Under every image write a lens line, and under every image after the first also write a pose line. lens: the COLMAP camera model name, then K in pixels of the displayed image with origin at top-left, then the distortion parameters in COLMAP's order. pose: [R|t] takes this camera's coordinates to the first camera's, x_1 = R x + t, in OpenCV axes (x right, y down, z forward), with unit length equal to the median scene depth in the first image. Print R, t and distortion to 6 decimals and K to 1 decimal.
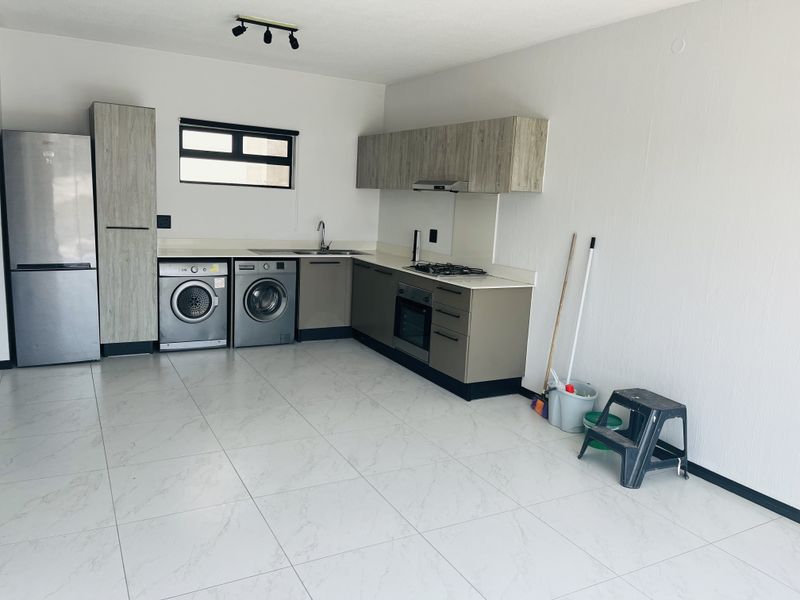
lens RADIAL K [[602.7, 0, 405.0], [0, 602.7, 303.3], [0, 0, 1]] dist [0.031847, -0.026866]
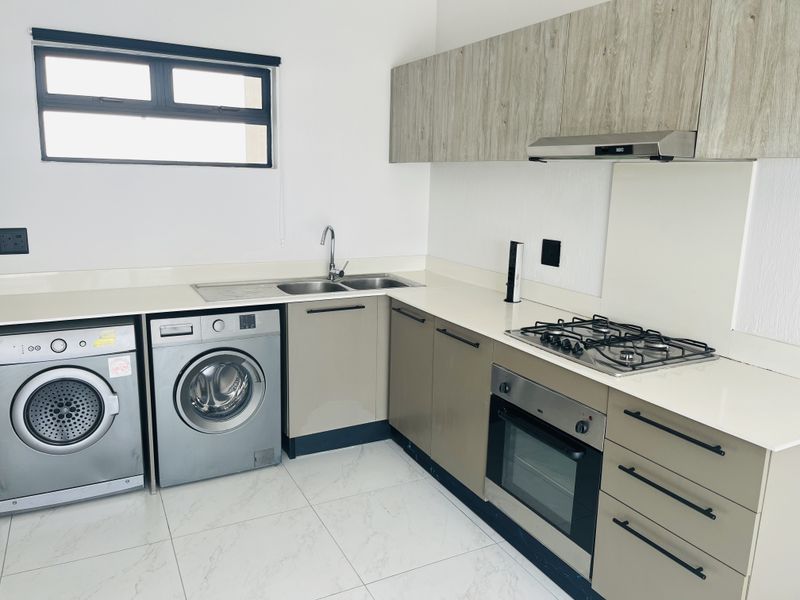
lens RADIAL K [[602.7, 0, 398.0], [0, 602.7, 297.5], [0, 0, 1]] dist [0.031847, -0.026866]
pose [[0.998844, -0.022797, -0.042320, -0.061920], [0.023884, 0.999393, 0.025370, -0.095414], [0.041716, -0.026351, 0.998782, 0.521431]]
